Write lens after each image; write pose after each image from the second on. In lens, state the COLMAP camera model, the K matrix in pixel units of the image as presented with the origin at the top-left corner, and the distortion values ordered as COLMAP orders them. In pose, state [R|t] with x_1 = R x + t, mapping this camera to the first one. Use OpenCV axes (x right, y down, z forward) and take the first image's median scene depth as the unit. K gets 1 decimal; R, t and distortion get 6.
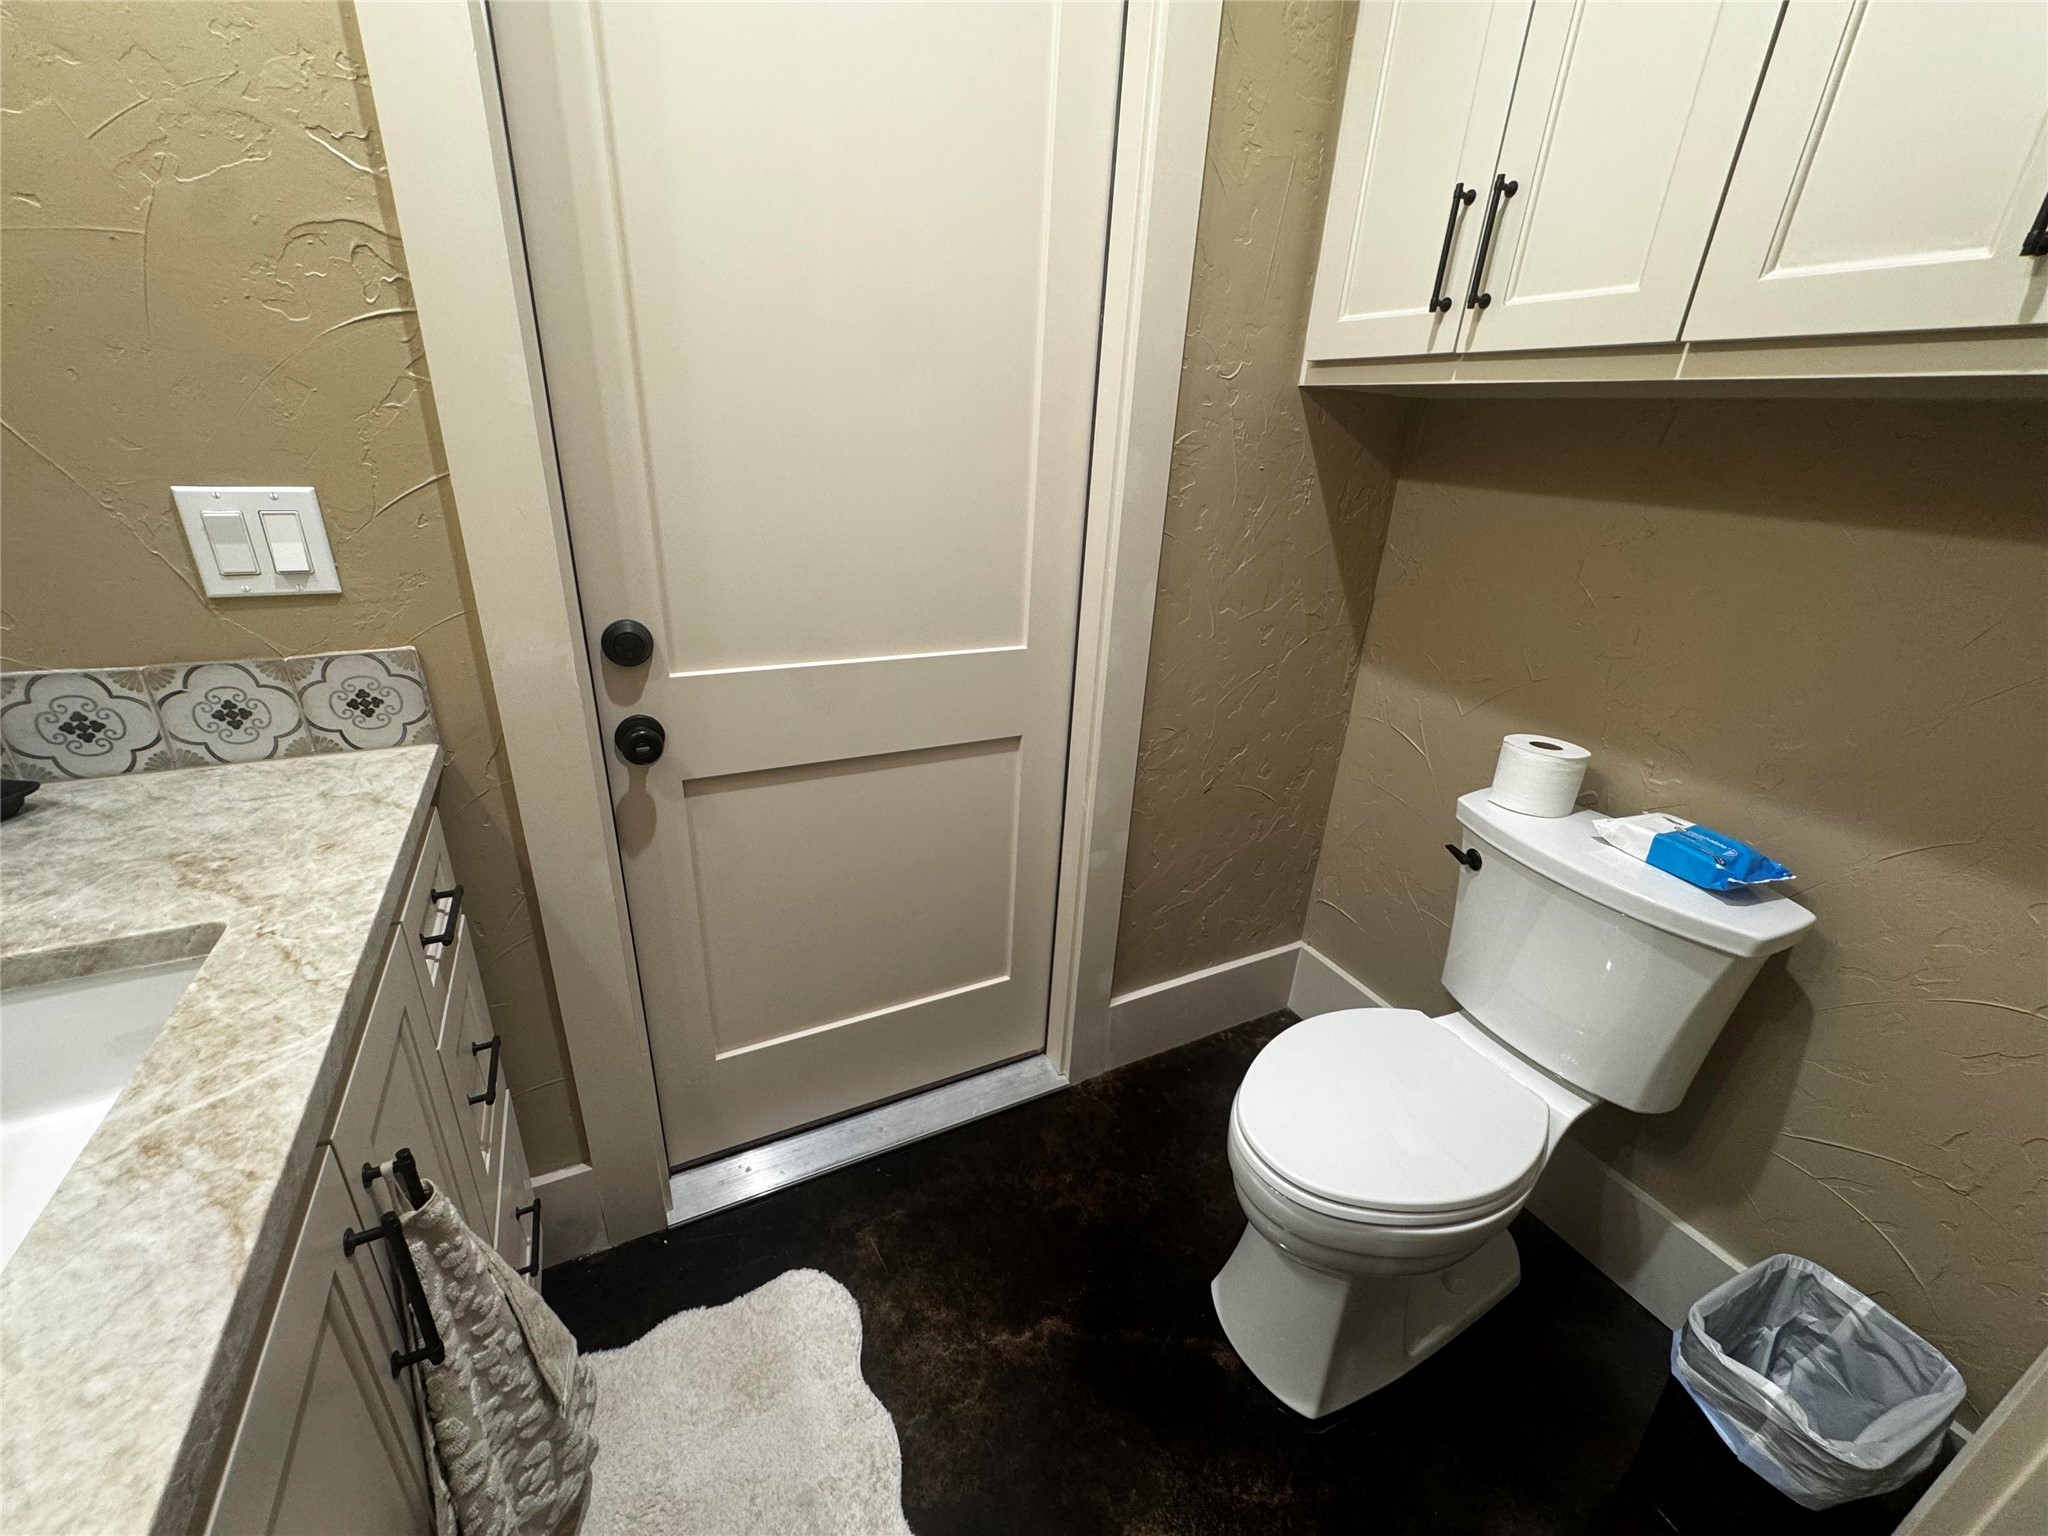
lens RADIAL K [[816.4, 0, 1025.5], [0, 816.4, 763.9], [0, 0, 1]] dist [-0.003731, 0.000443]
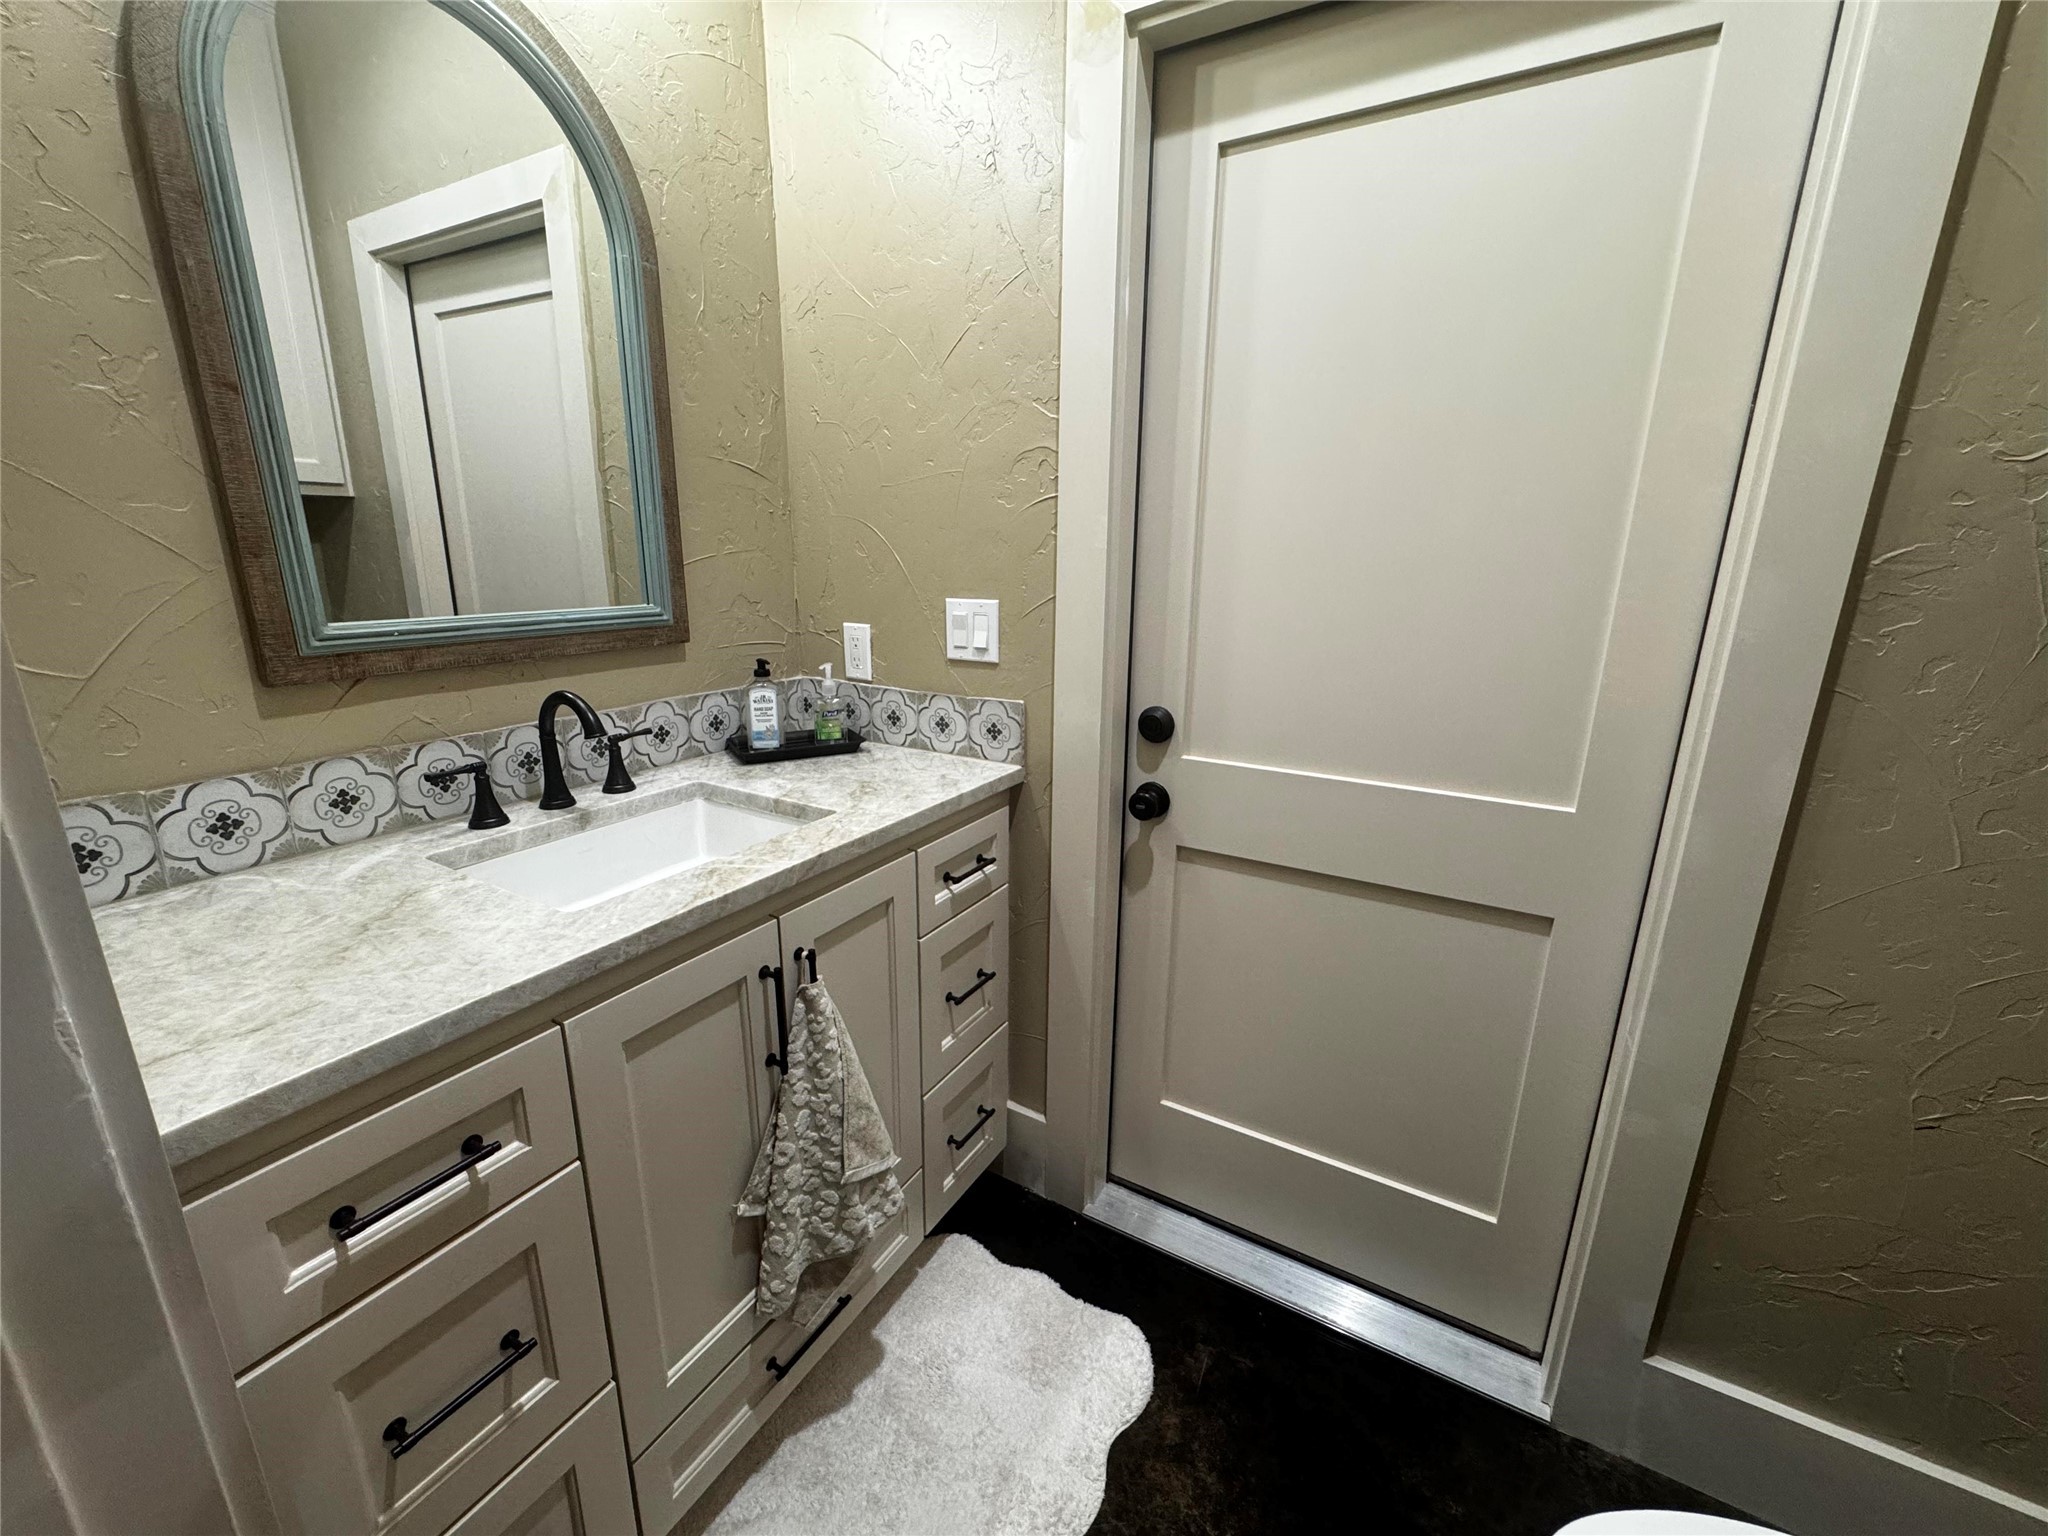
lens RADIAL K [[816.4, 0, 1022.8], [0, 816.4, 764.7], [0, 0, 1]] dist [-0.003731, 0.000443]
pose [[0.535188, 0.172034, -0.827030, 0.533159], [-0.305981, 0.952038, 0.000031, -0.028804], [0.787369, 0.253038, 0.562158, 0.157819]]
